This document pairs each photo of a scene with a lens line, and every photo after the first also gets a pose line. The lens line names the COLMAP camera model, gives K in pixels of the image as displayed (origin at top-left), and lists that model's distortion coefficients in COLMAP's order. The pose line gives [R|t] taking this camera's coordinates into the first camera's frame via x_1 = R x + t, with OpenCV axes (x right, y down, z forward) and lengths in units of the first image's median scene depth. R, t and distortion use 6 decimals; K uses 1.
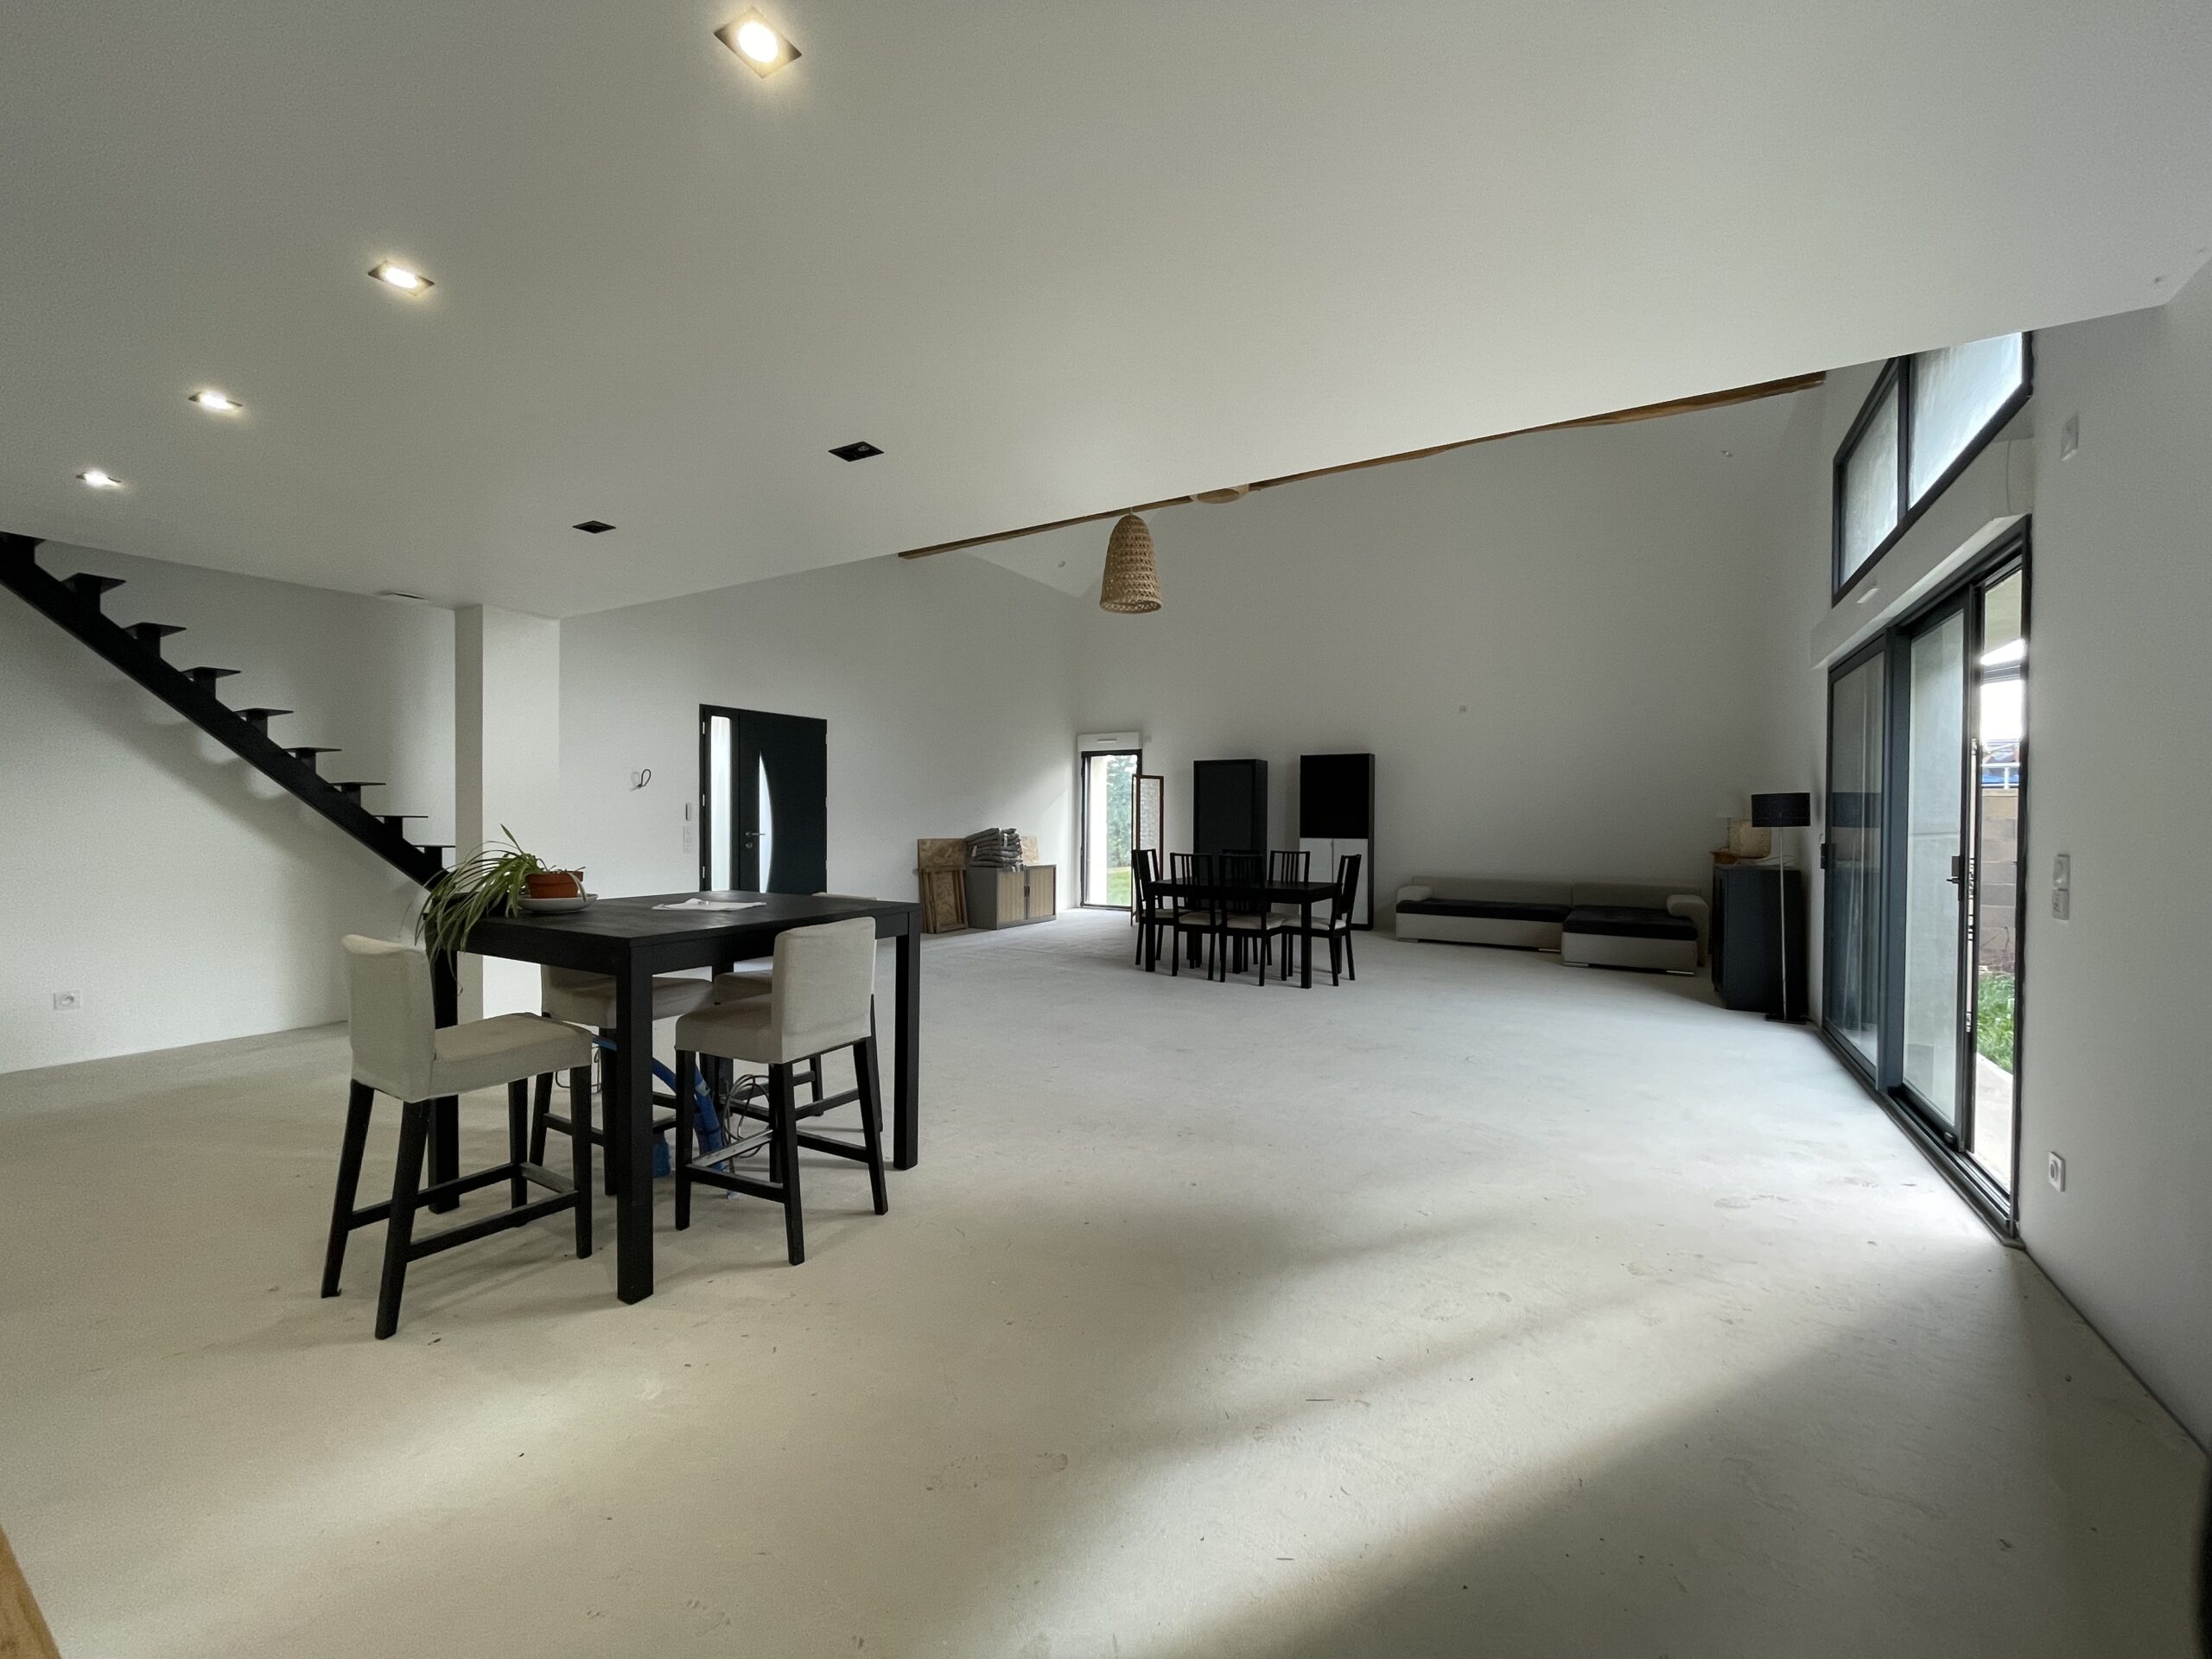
lens RADIAL K [[888.1, 0, 1101.8], [0, 888.1, 832.4], [0, 0, 1]] dist [-0.001314, -0.000083]
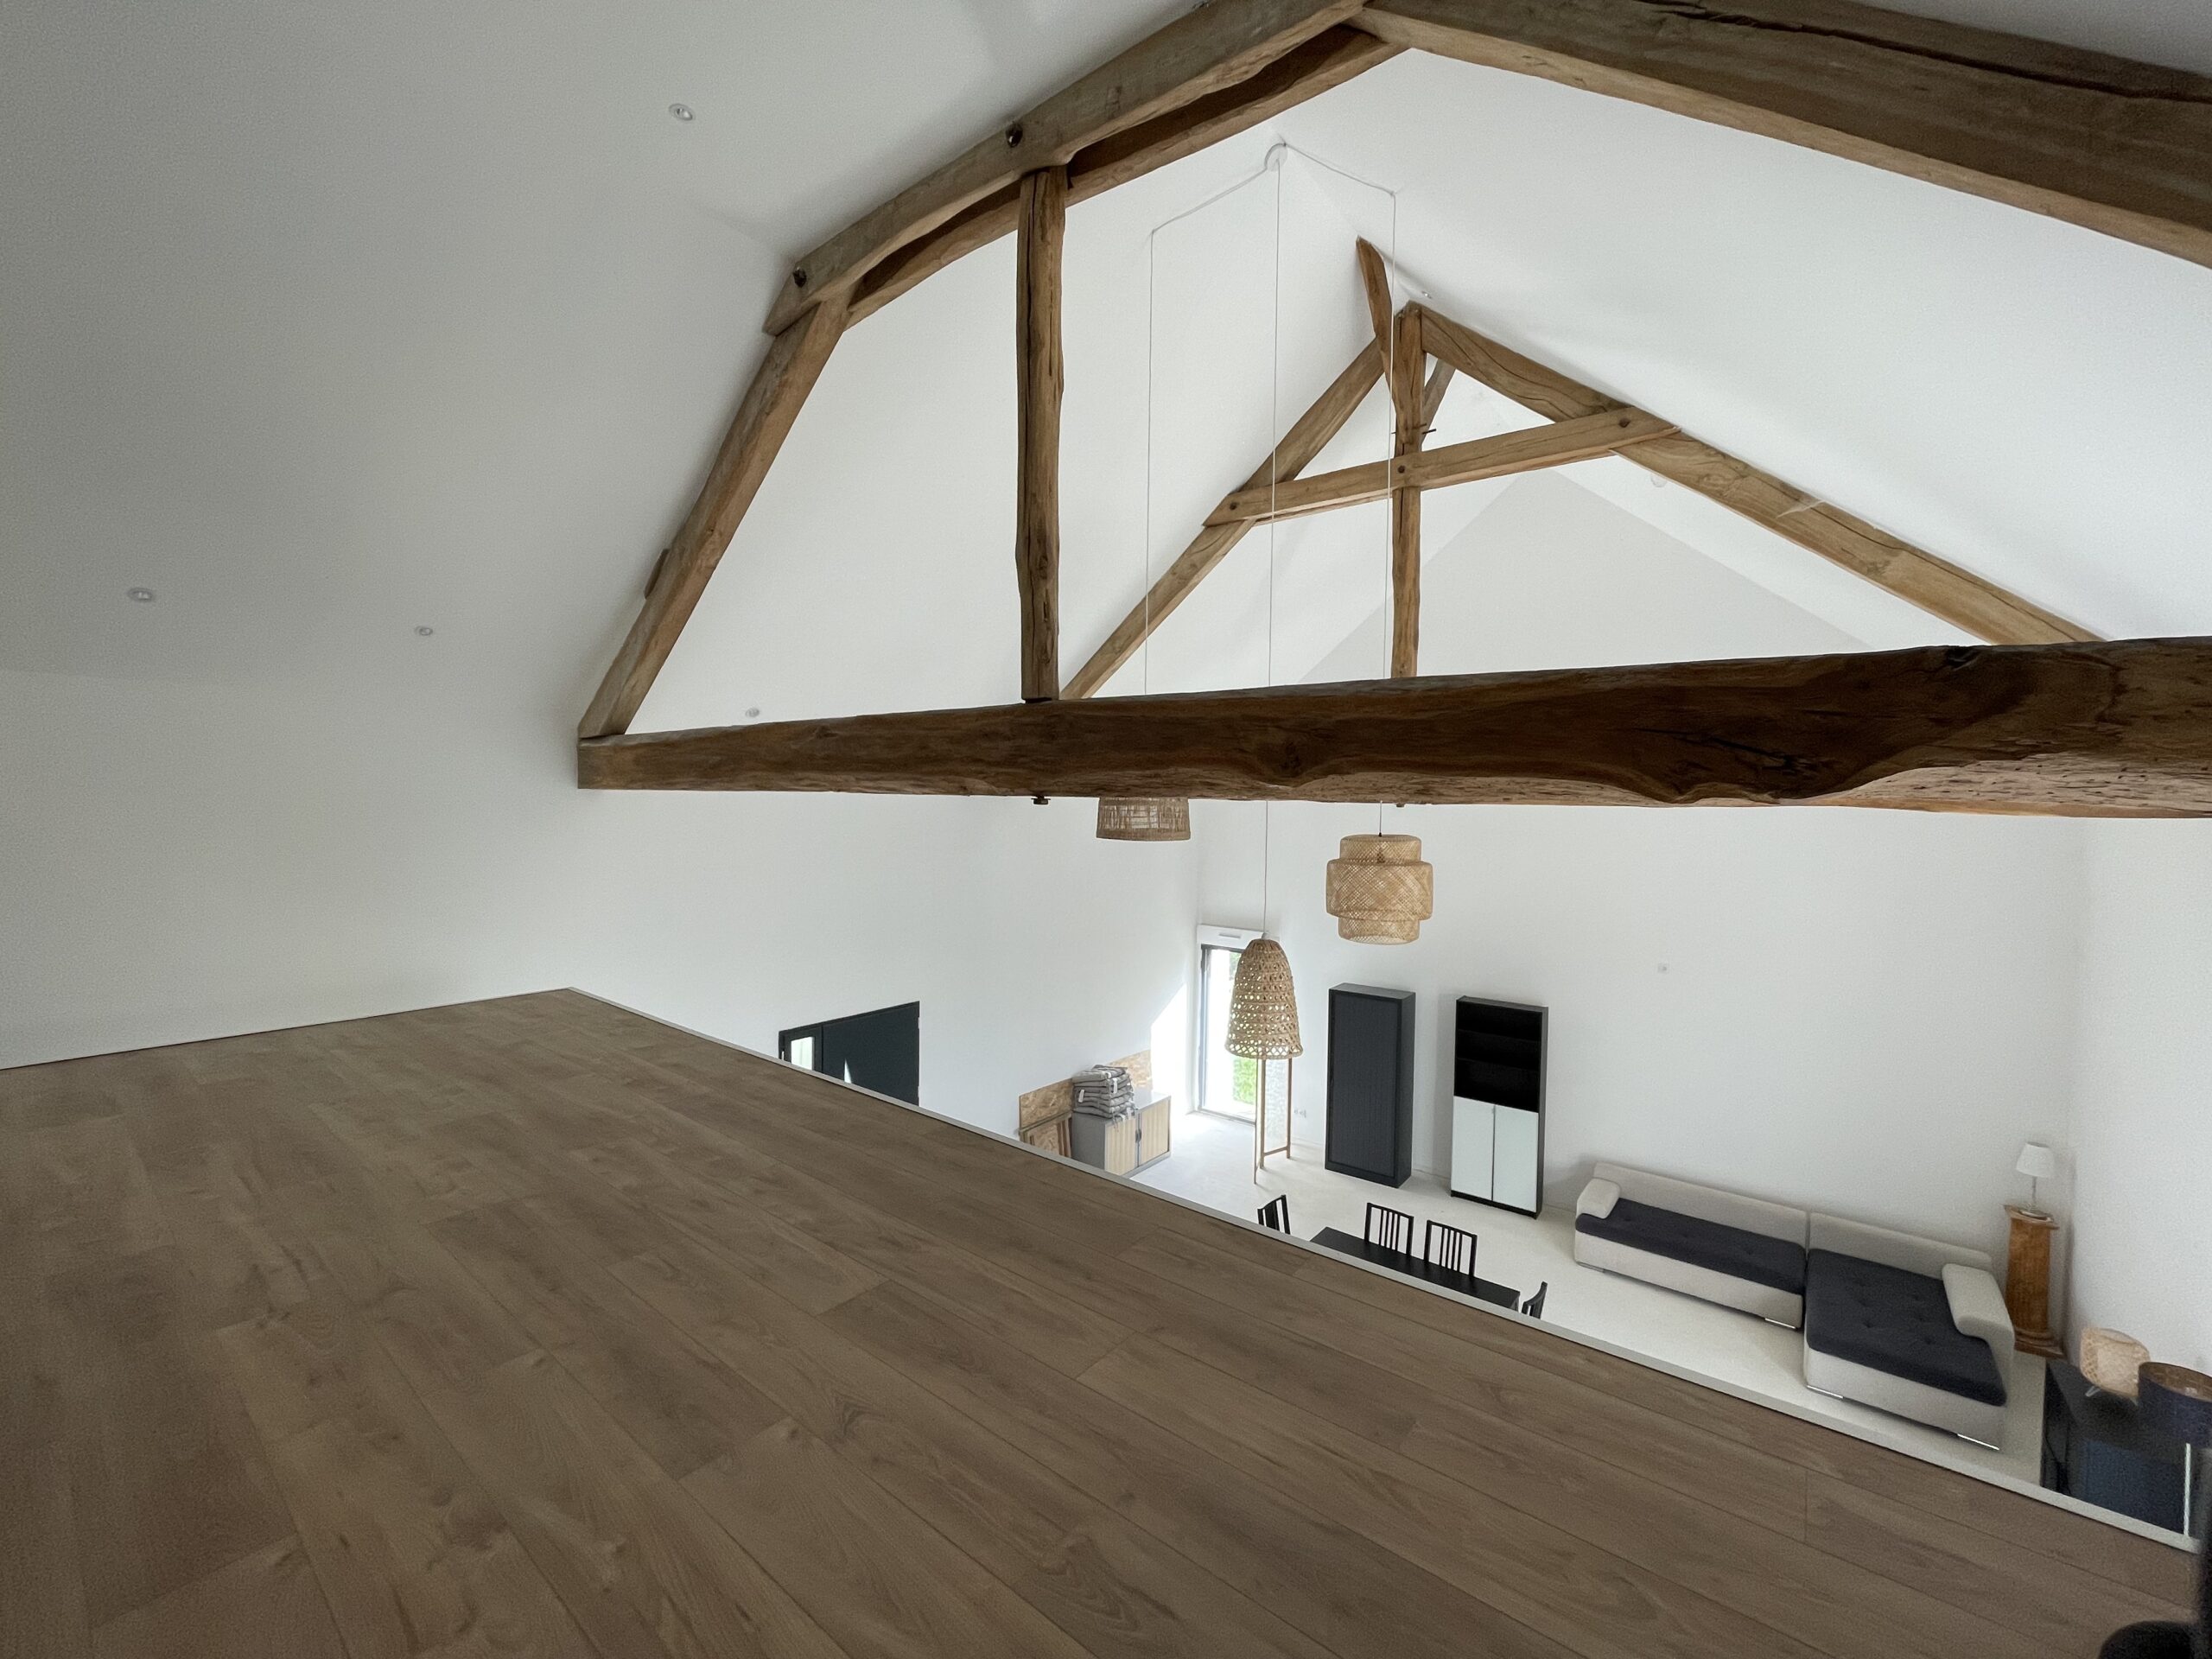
lens RADIAL K [[888.1, 0, 1105.2], [0, 888.1, 823.6], [0, 0, 1]] dist [-0.001314, -0.000083]
pose [[0.991445, 0.009777, -0.130161, -0.003059], [-0.006310, 0.999615, 0.027017, -0.282861], [0.130375, -0.025964, 0.991125, 0.106850]]
